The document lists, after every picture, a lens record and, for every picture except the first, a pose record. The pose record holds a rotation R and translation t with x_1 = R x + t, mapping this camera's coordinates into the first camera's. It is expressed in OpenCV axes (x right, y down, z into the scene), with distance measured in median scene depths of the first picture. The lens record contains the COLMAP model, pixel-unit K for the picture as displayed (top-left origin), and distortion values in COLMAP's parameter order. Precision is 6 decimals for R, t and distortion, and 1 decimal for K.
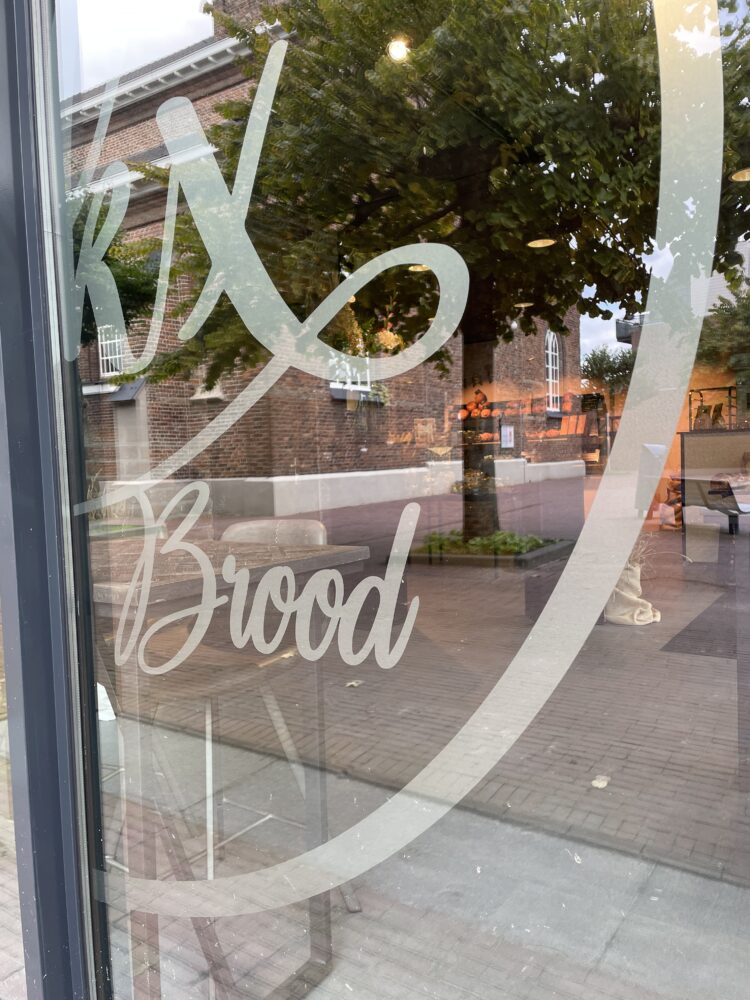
lens RADIAL K [[752.0, 0, 377.4], [0, 752.0, 503.1], [0, 0, 1]] dist [0.044762, -0.002441]
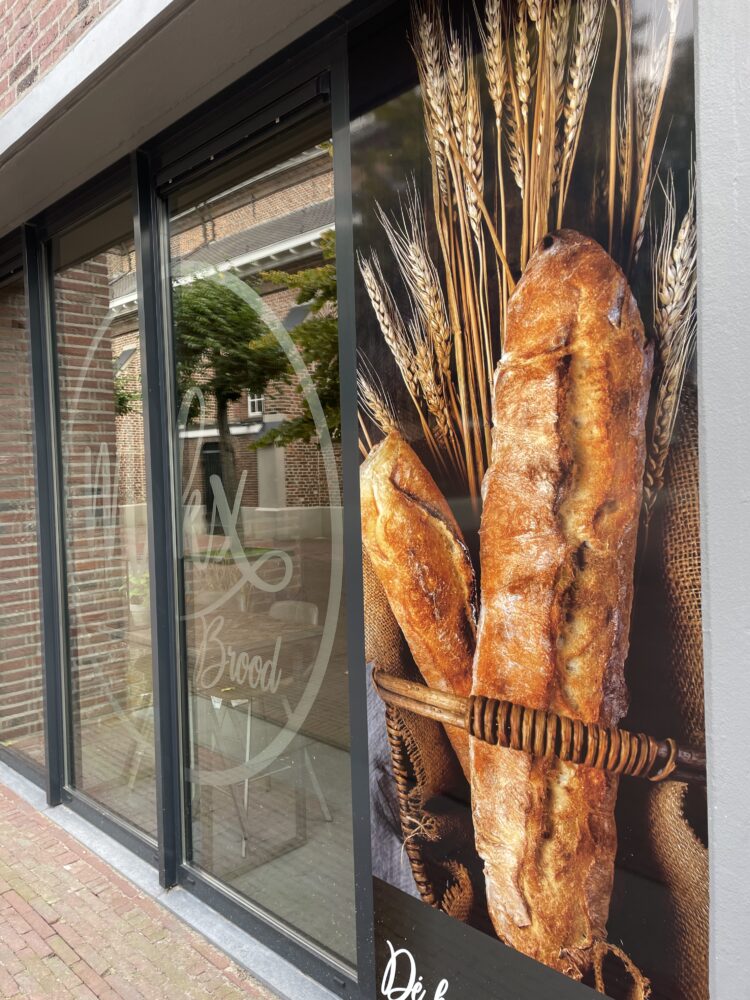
lens RADIAL K [[752.0, 0, 374.6], [0, 752.0, 497.2], [0, 0, 1]] dist [0.044762, -0.002441]
pose [[0.981214, 0.009677, -0.192681, 0.787645], [-0.012904, 0.999797, -0.015498, -0.406842], [0.192492, 0.017694, 0.981139, -1.473874]]
